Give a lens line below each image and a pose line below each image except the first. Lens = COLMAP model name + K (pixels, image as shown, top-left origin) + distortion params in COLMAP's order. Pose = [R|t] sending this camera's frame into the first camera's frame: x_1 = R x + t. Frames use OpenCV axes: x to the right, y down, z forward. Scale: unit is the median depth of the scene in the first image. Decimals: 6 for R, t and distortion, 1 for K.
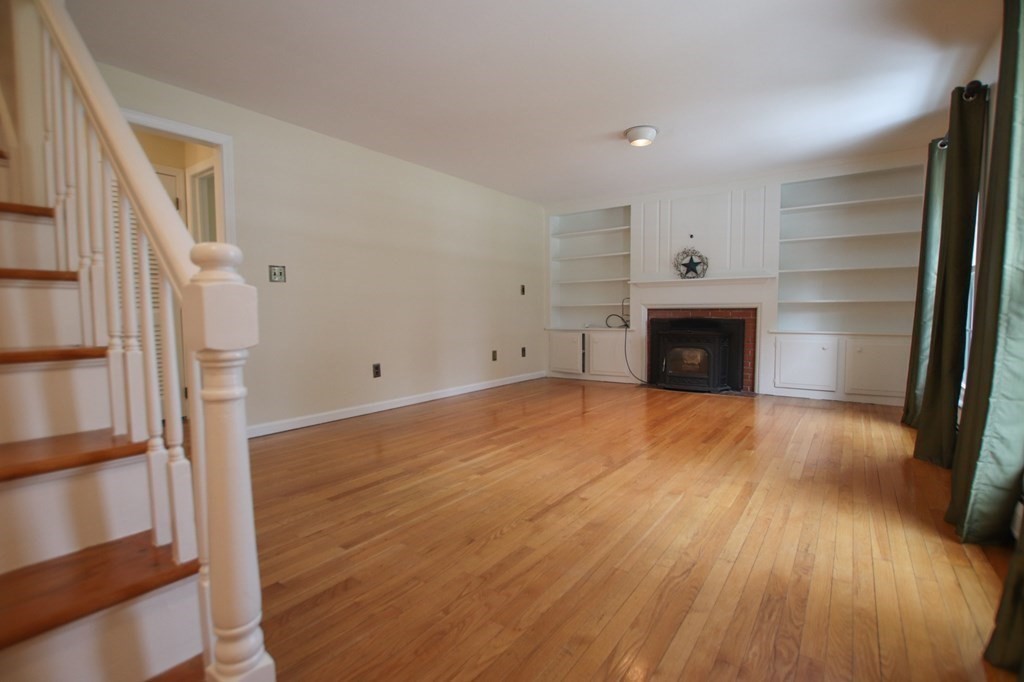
lens RADIAL K [[469.8, 0, 514.2], [0, 469.8, 347.0], [0, 0, 1]] dist [-0.035566, 0.004116]
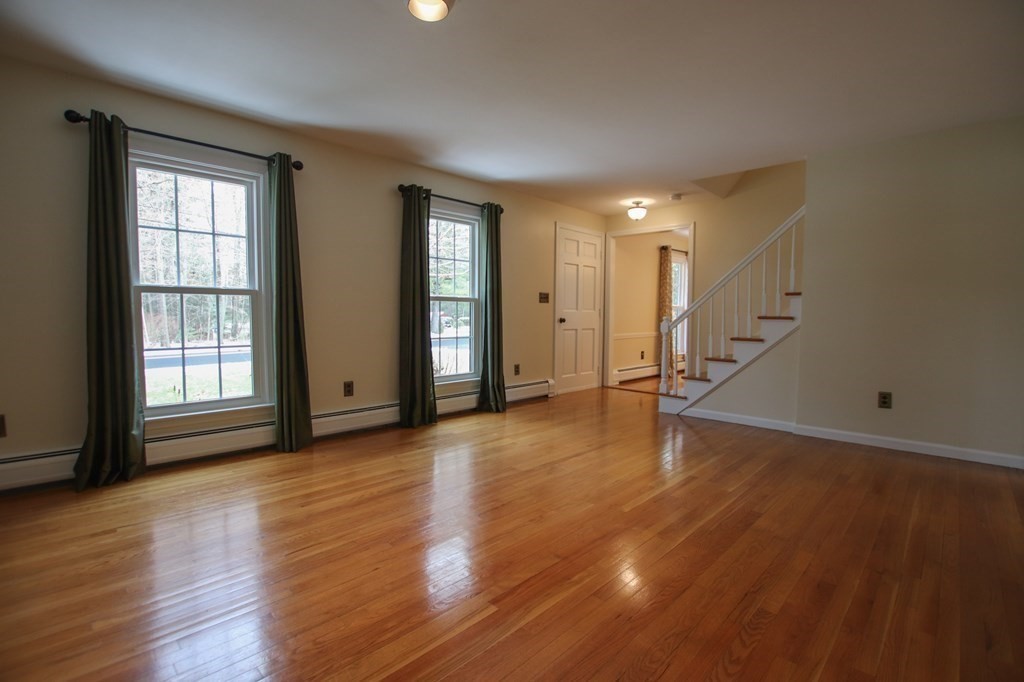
lens RADIAL K [[469.8, 0, 514.2], [0, 469.8, 347.0], [0, 0, 1]] dist [-0.035566, 0.004116]
pose [[-0.991281, -0.009965, 0.131389, 0.164908], [0.007594, 0.991158, 0.132467, -0.202856], [-0.131547, 0.132310, -0.982441, 2.263043]]
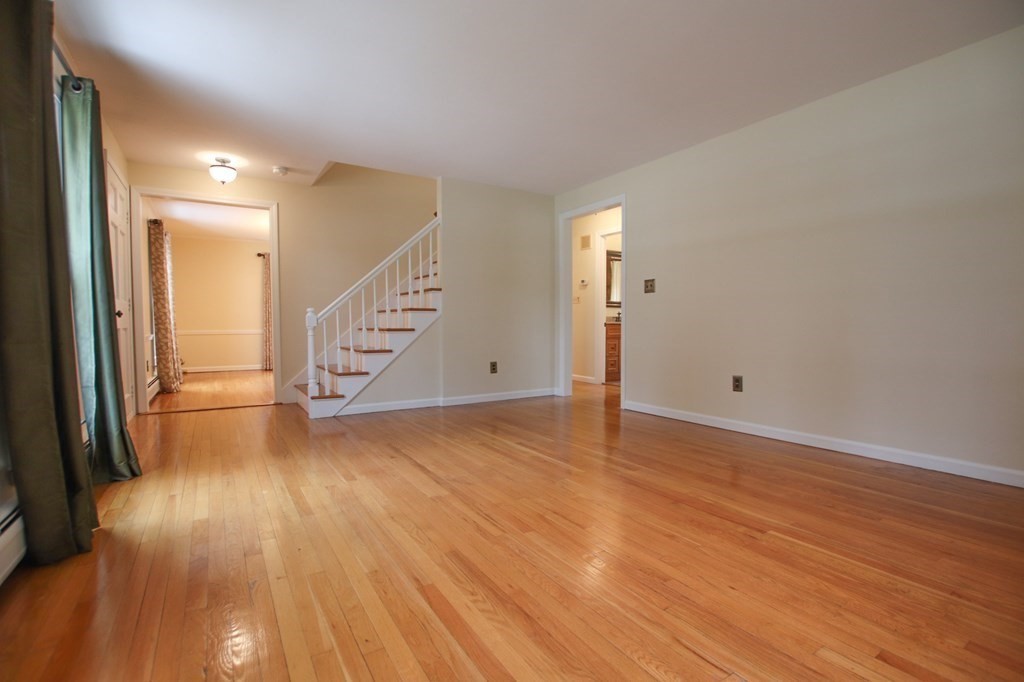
lens RADIAL K [[469.8, 0, 514.2], [0, 469.8, 347.0], [0, 0, 1]] dist [-0.035566, 0.004116]
pose [[-0.363453, 0.054069, -0.930042, 1.098760], [-0.057732, 0.995088, 0.080412, -0.104503], [0.929822, 0.082919, -0.358546, 1.556431]]
